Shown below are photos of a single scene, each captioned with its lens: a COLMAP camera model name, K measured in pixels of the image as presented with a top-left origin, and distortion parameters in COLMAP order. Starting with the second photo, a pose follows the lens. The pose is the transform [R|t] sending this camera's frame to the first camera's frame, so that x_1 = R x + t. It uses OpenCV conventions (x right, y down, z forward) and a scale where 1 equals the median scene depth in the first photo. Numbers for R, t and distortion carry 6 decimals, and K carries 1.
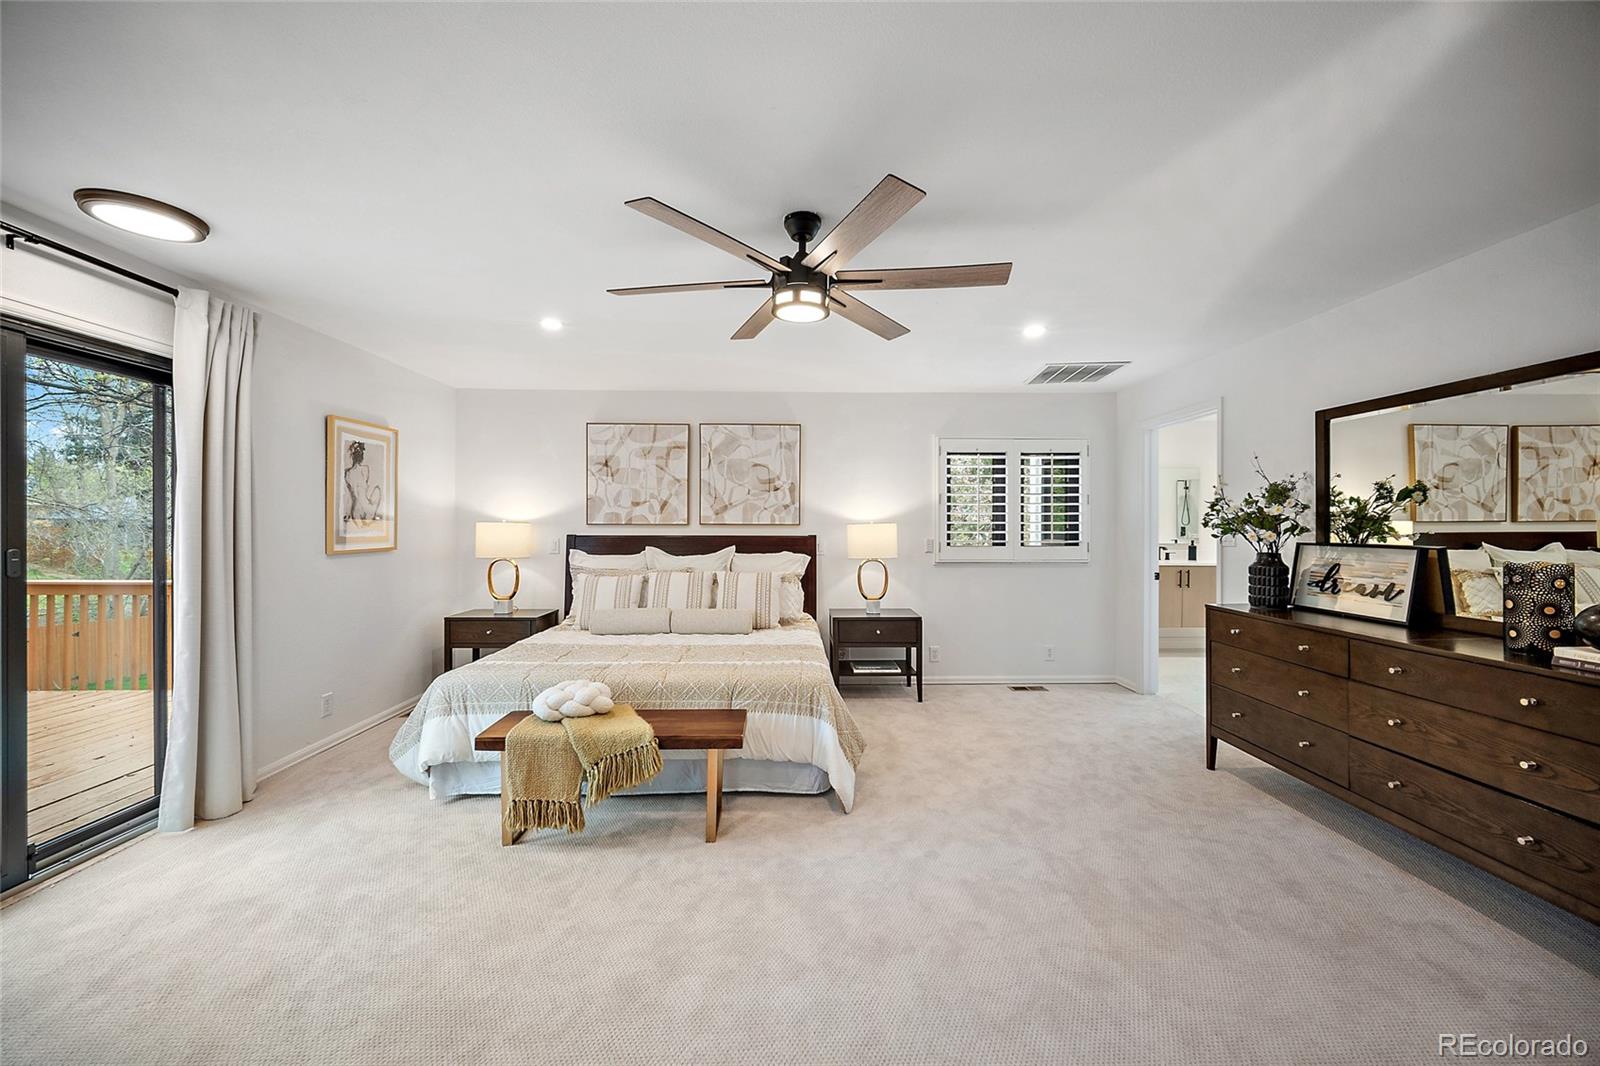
lens RADIAL K [[634.1, 0, 749.7], [0, 634.1, 528.1], [0, 0, 1]] dist [-0.000575, -0.000283]
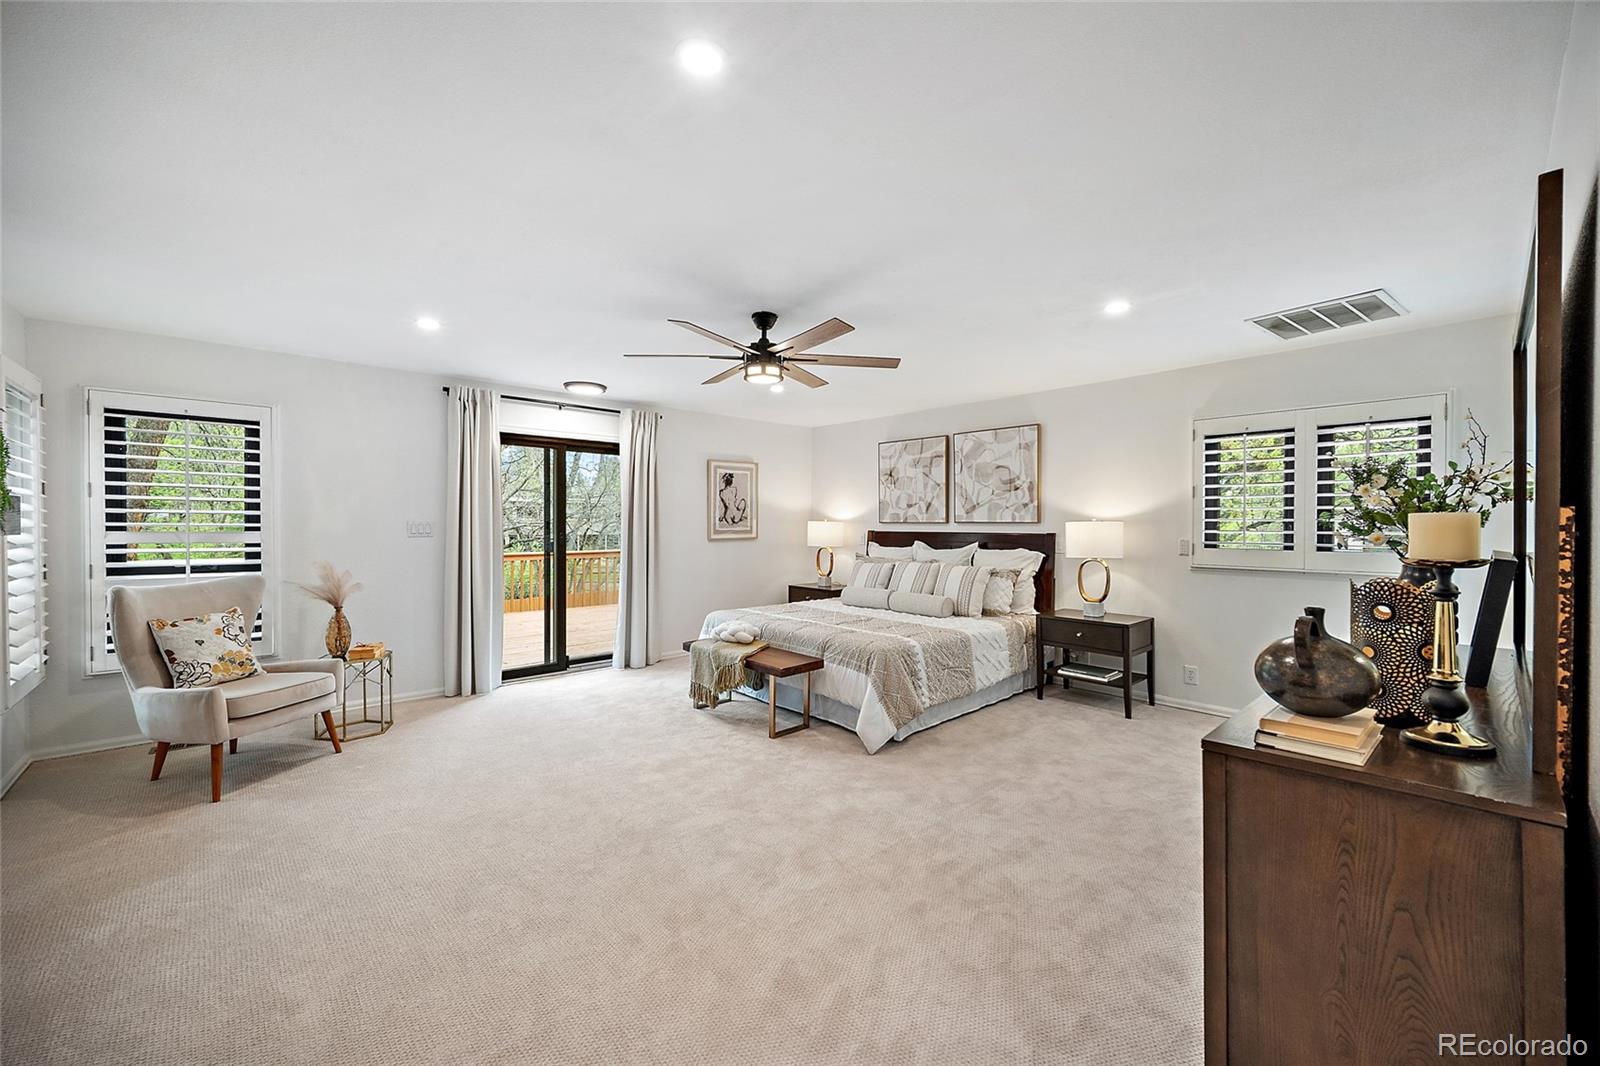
lens RADIAL K [[634.1, 0, 801.6], [0, 634.1, 522.6], [0, 0, 1]] dist [-0.000575, -0.000283]
pose [[0.649086, -0.002486, -0.760711, 0.648835], [-0.005603, 0.999952, -0.008049, 0.005237], [0.760694, 0.009486, 0.649041, 0.058560]]
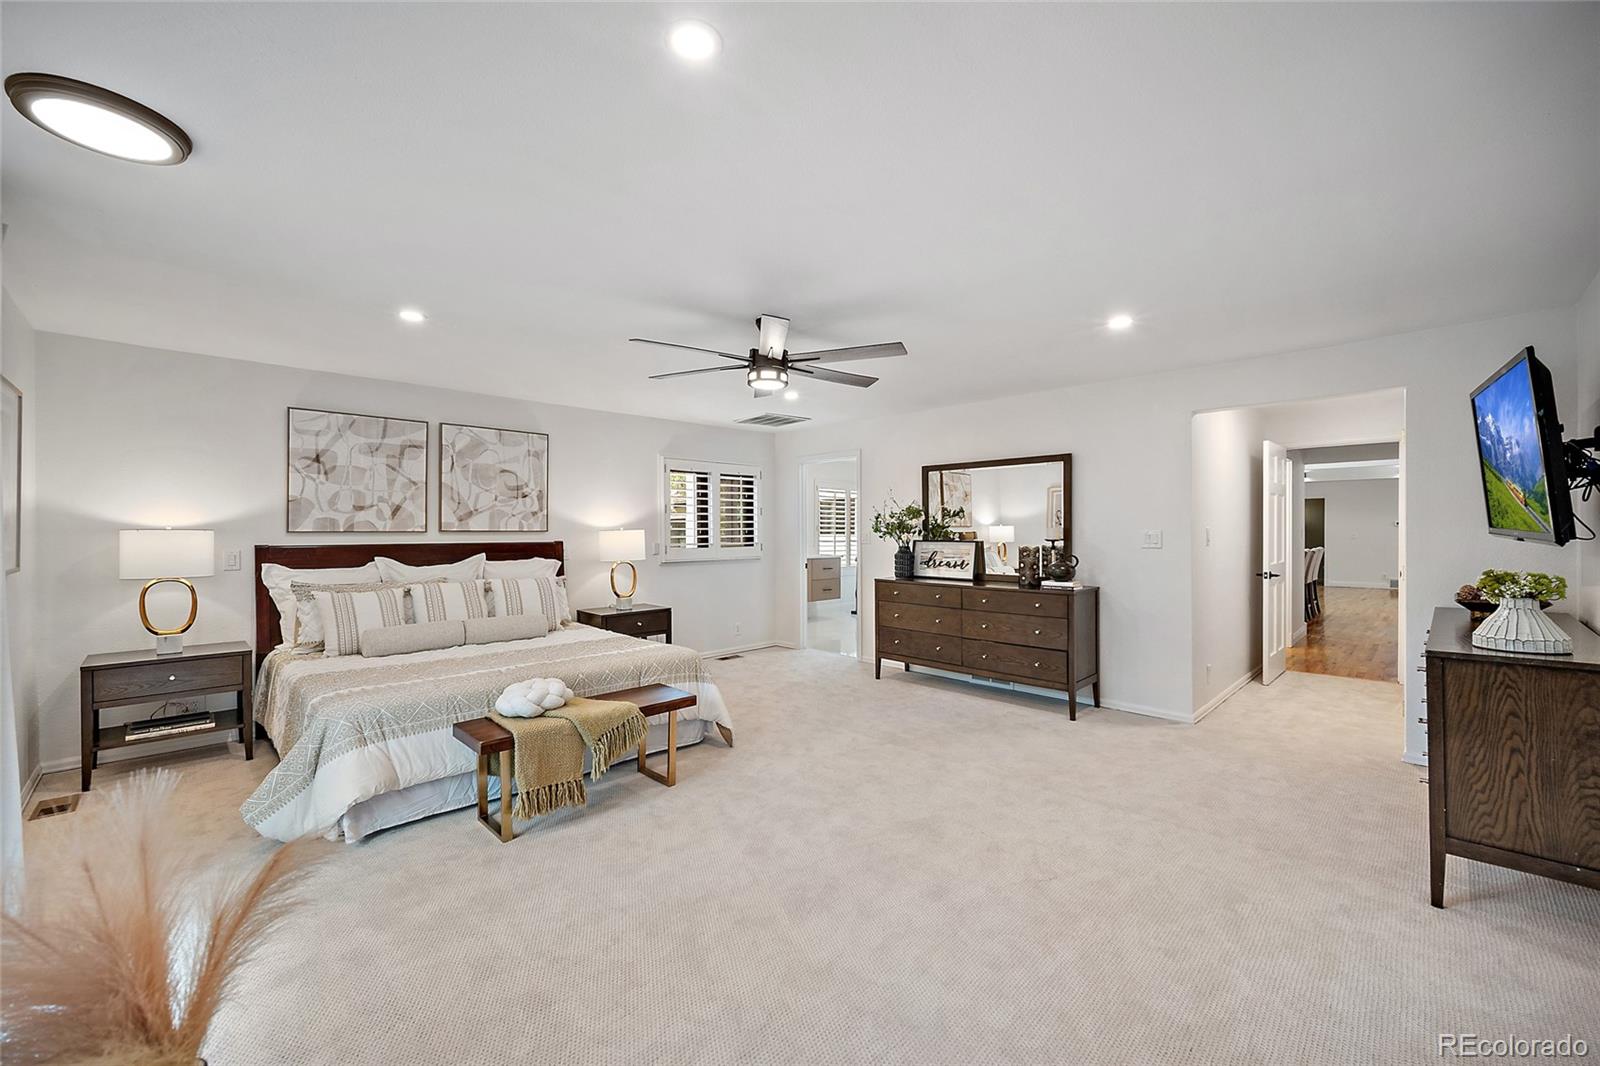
lens RADIAL K [[634.1, 0, 798.8], [0, 634.1, 534.1], [0, 0, 1]] dist [-0.000575, -0.000283]
pose [[0.732306, -0.008163, 0.680927, -0.350545], [0.007171, 0.999965, 0.004275, -0.002210], [-0.680938, 0.001752, 0.732339, -0.042140]]
